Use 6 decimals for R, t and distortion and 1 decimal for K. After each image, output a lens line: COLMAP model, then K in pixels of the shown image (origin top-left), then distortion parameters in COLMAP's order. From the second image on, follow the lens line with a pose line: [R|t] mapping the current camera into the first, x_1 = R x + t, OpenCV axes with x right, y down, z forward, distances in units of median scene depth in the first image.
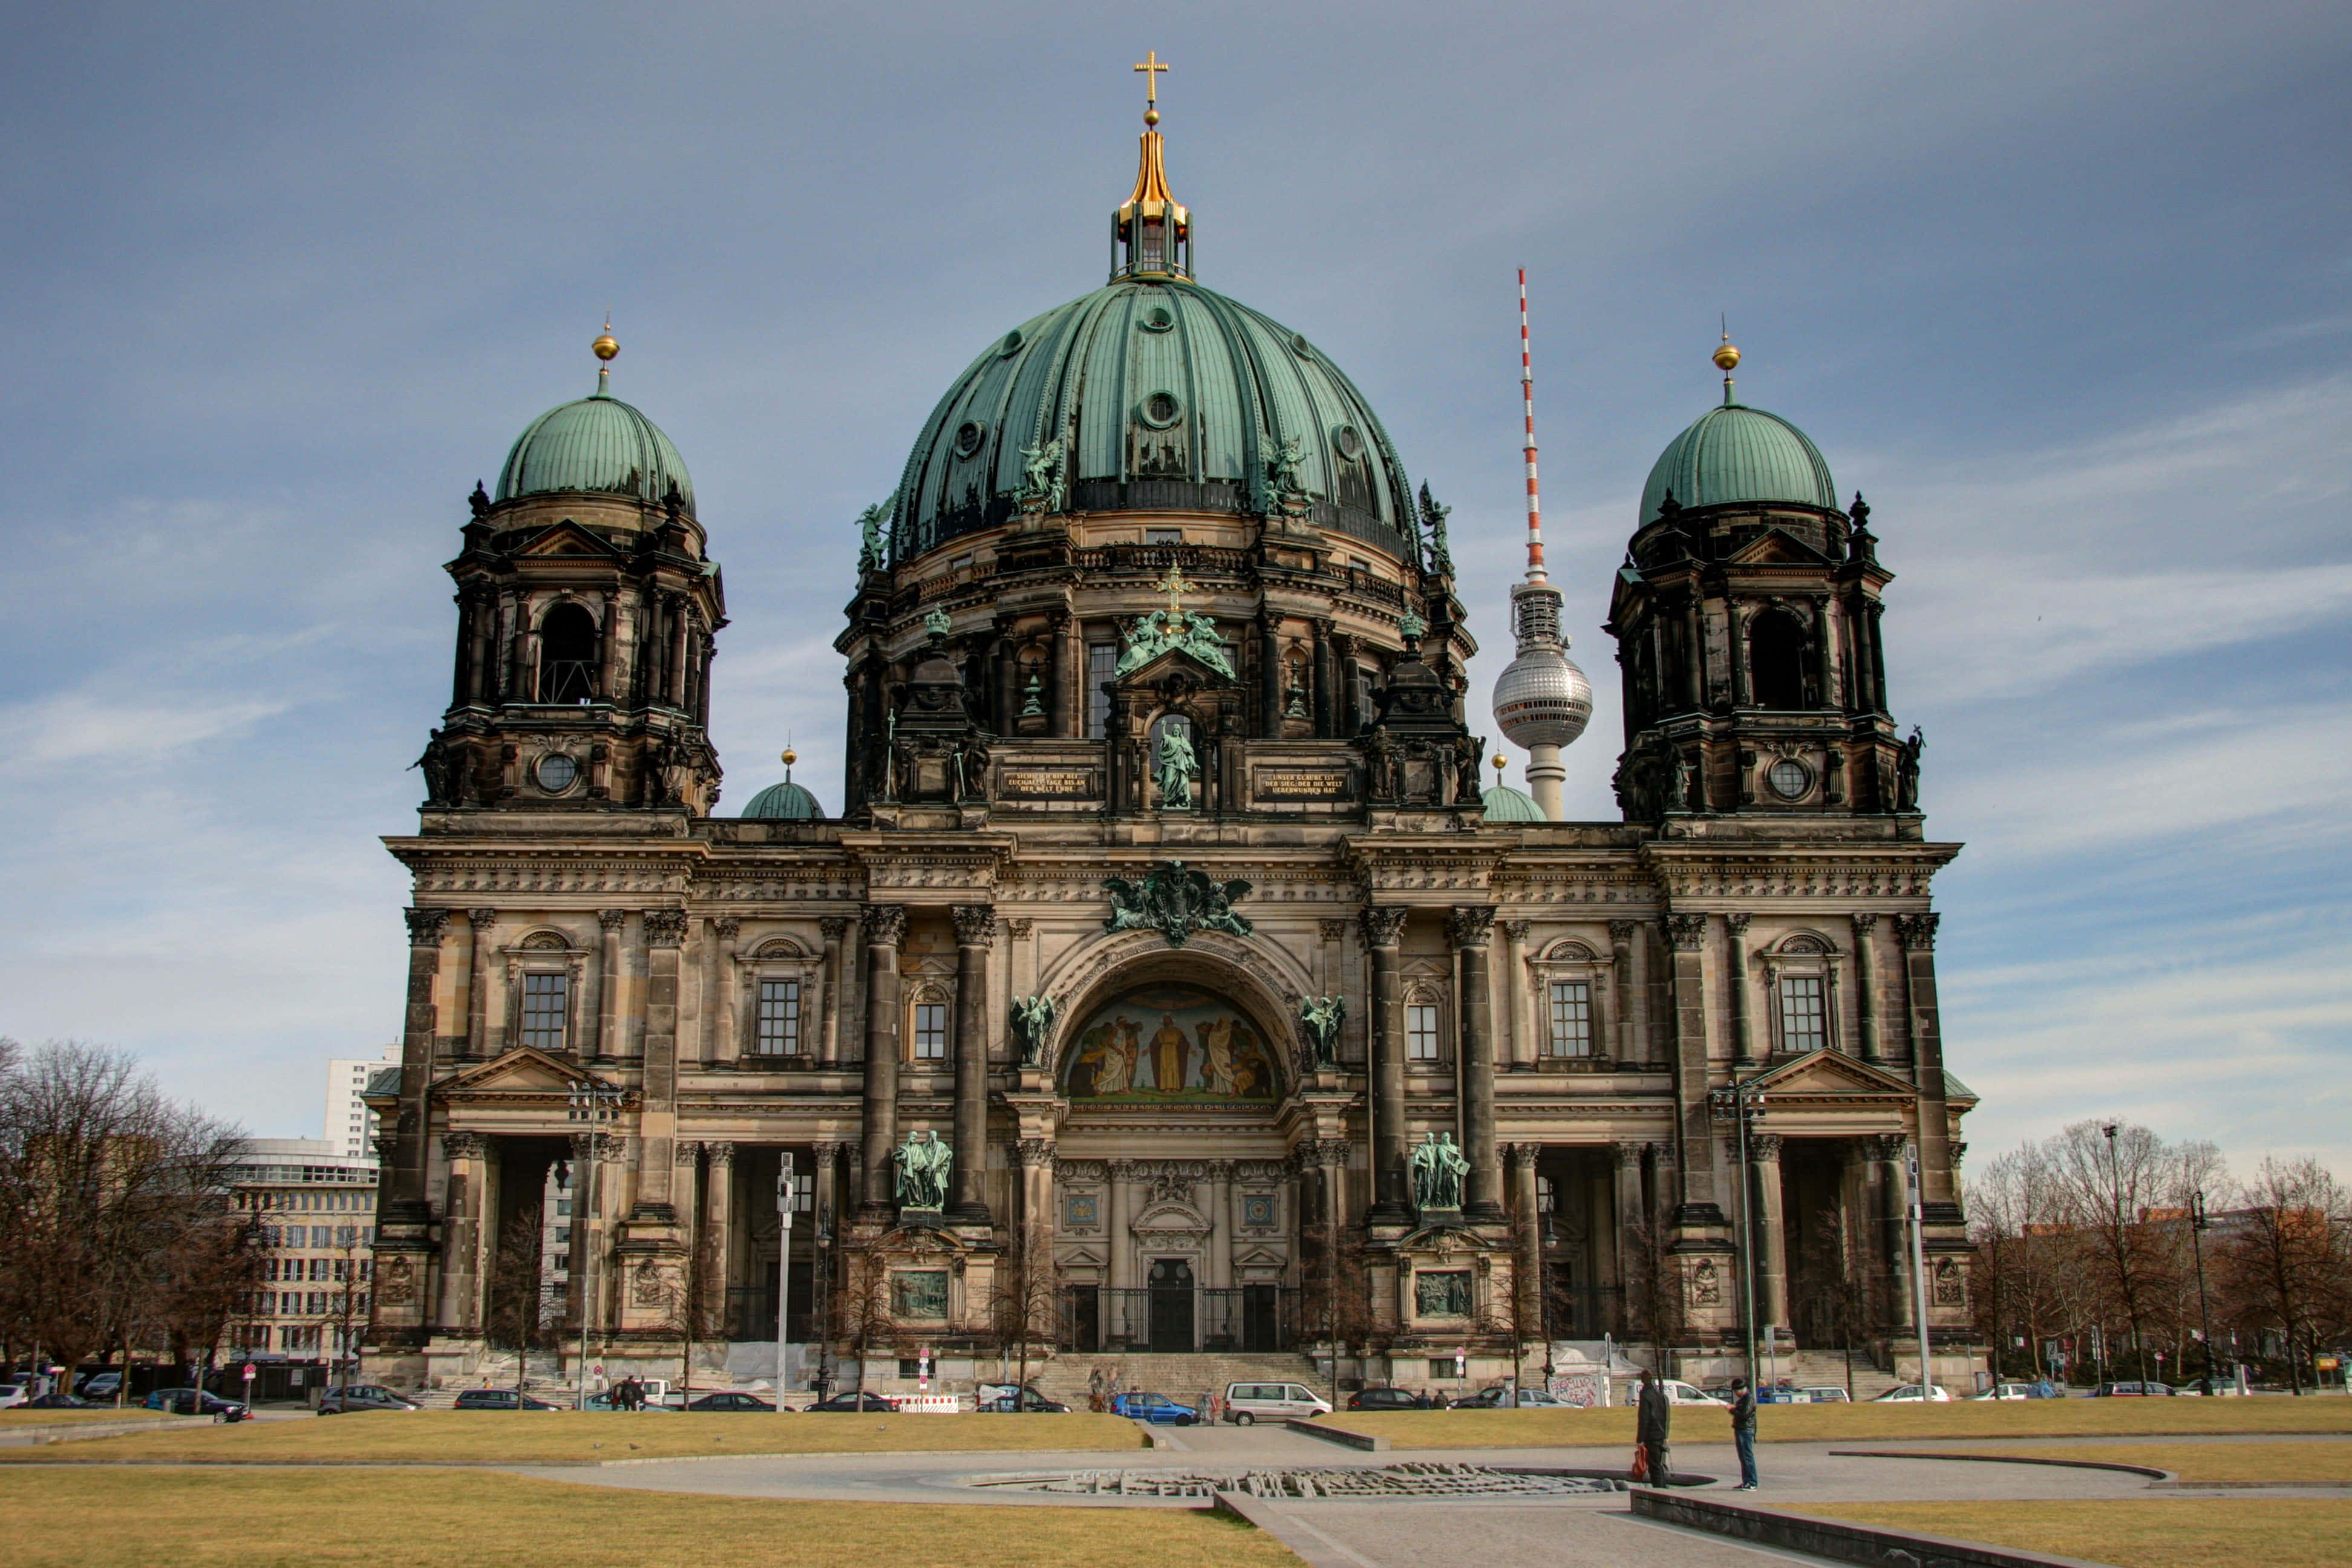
lens RADIAL K [[2201.5, 0, 1115.5], [0, 2201.5, 727.1], [0, 0, 1]] dist [-0.050457, 0.000000]
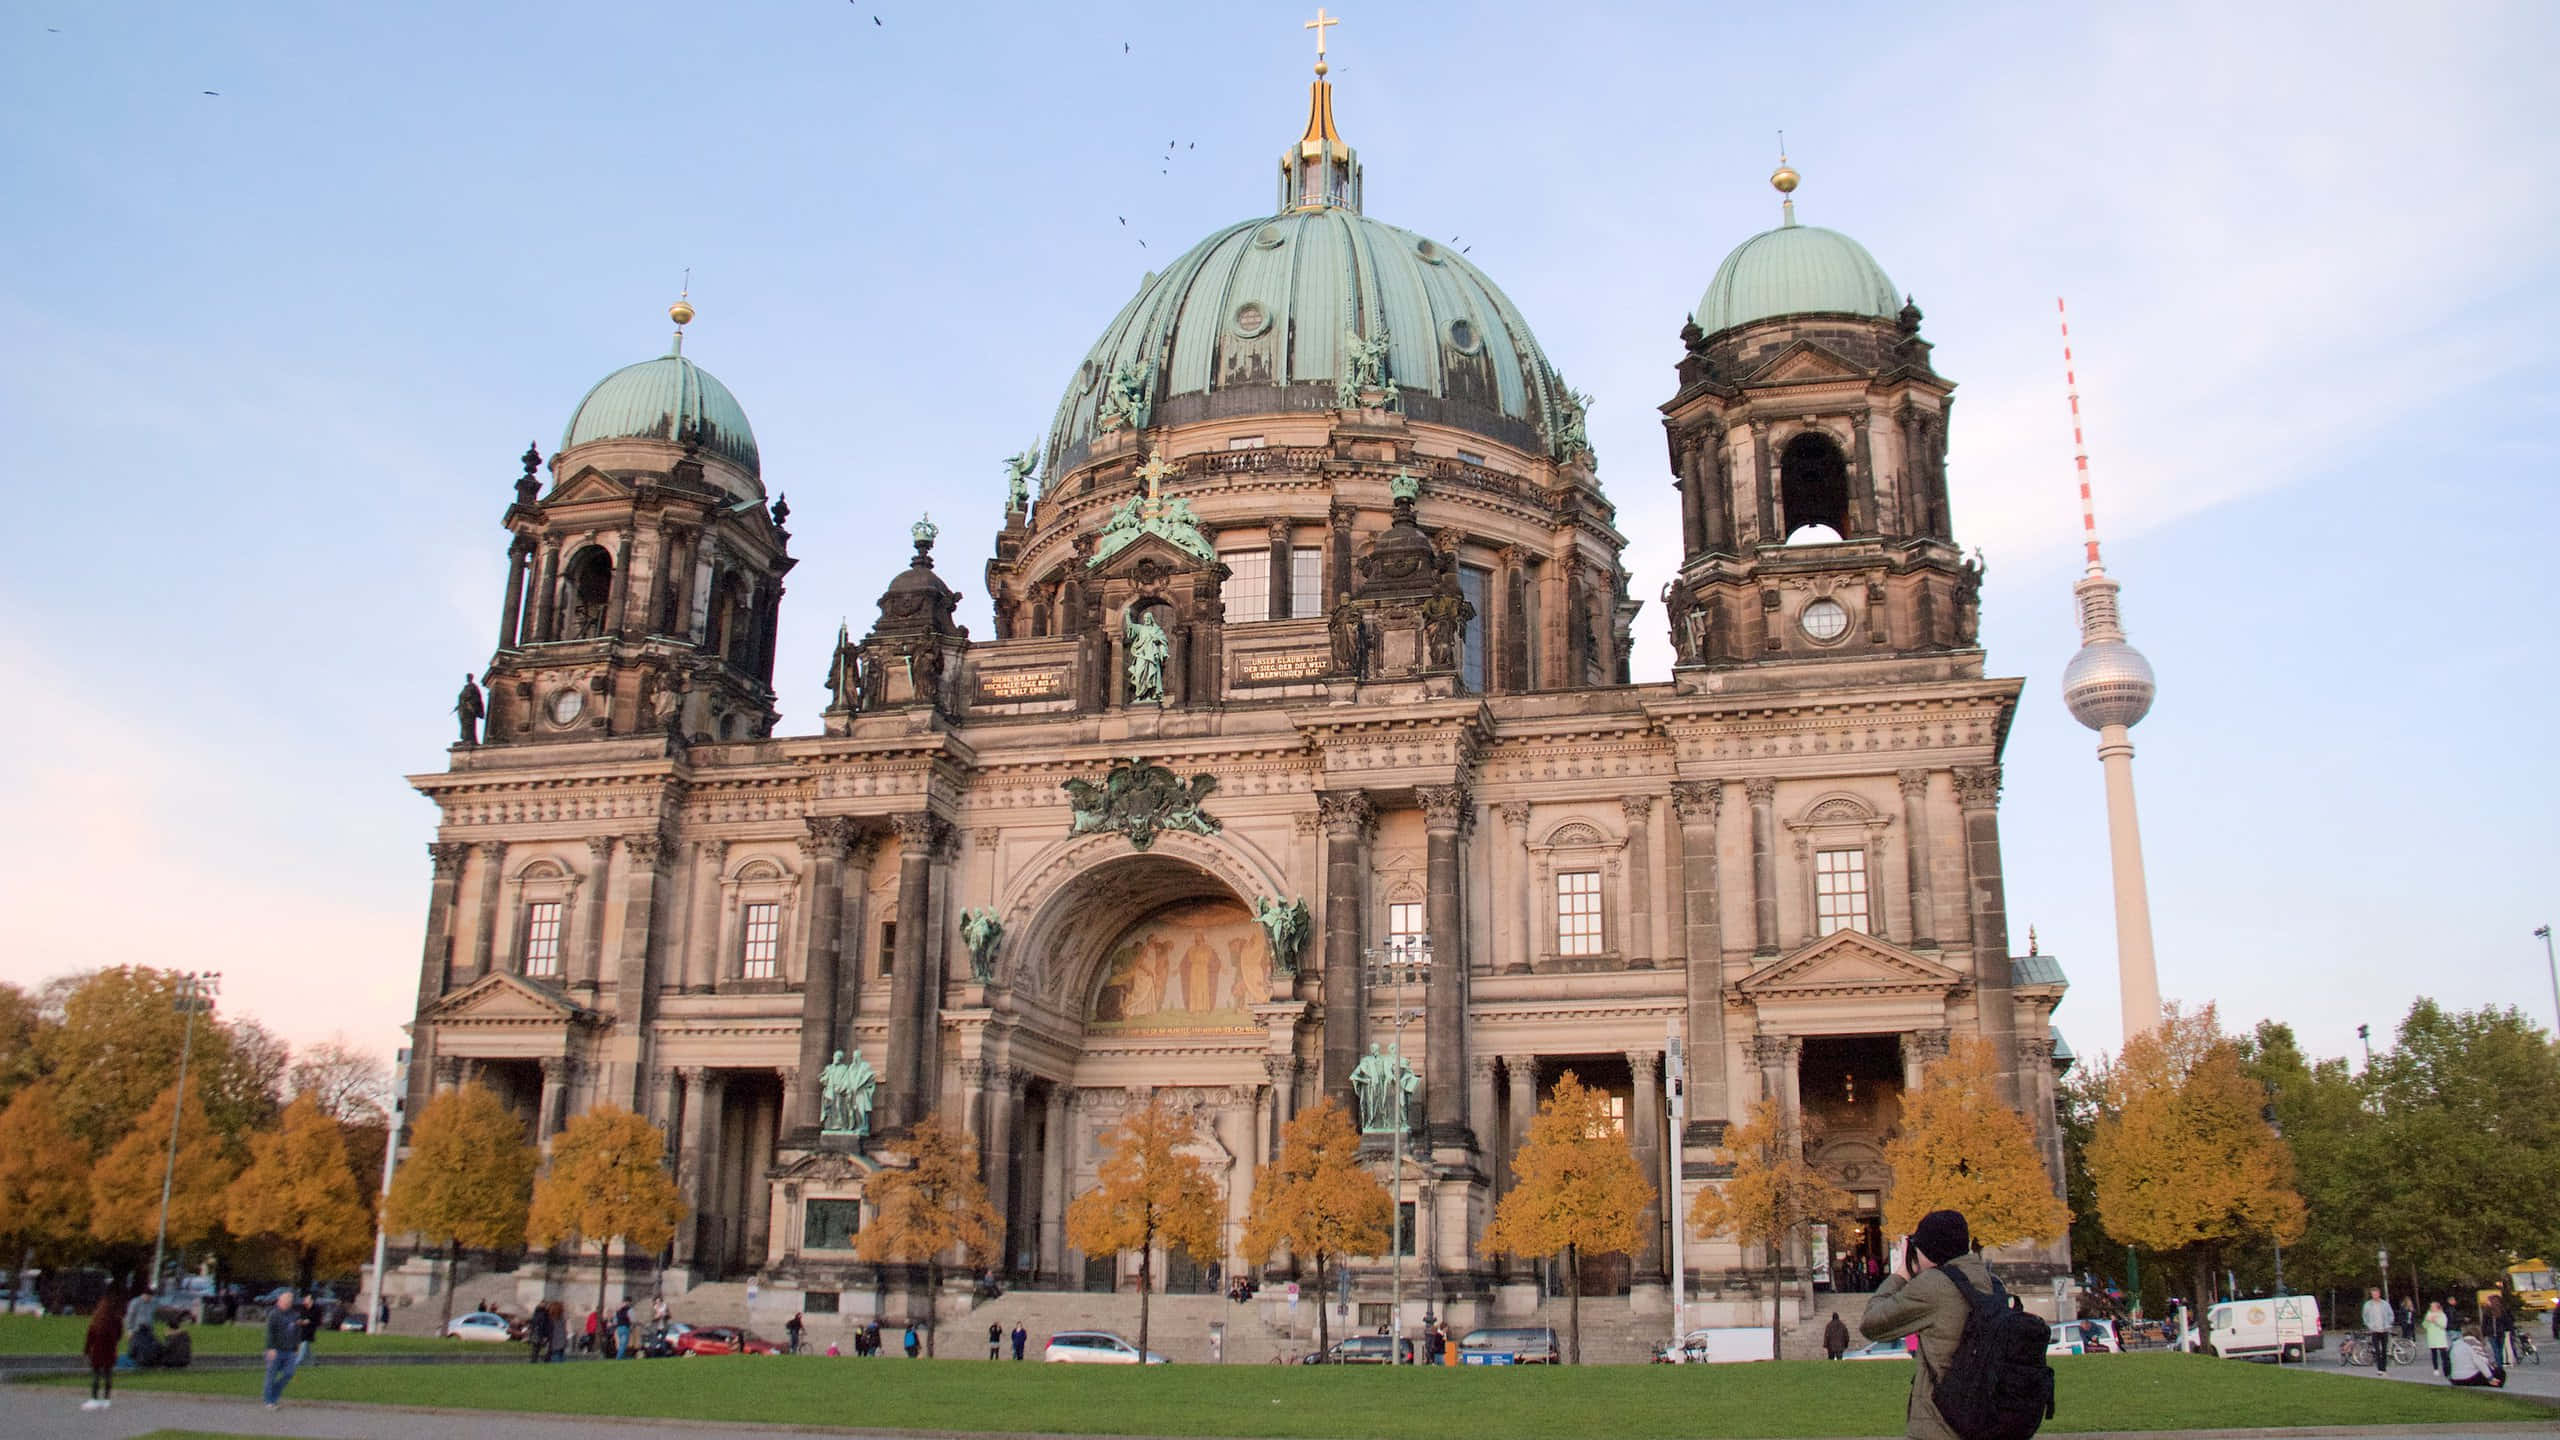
lens RADIAL K [[1872.5, 0, 1333.7], [0, 1872.5, 644.1], [0, 0, 1]] dist [-0.147478, 0.025937]
pose [[0.971105, -0.074436, -0.226749, 0.282387], [0.060523, 0.995867, -0.067712, 0.070097], [0.230852, 0.052032, 0.971597, 0.251747]]
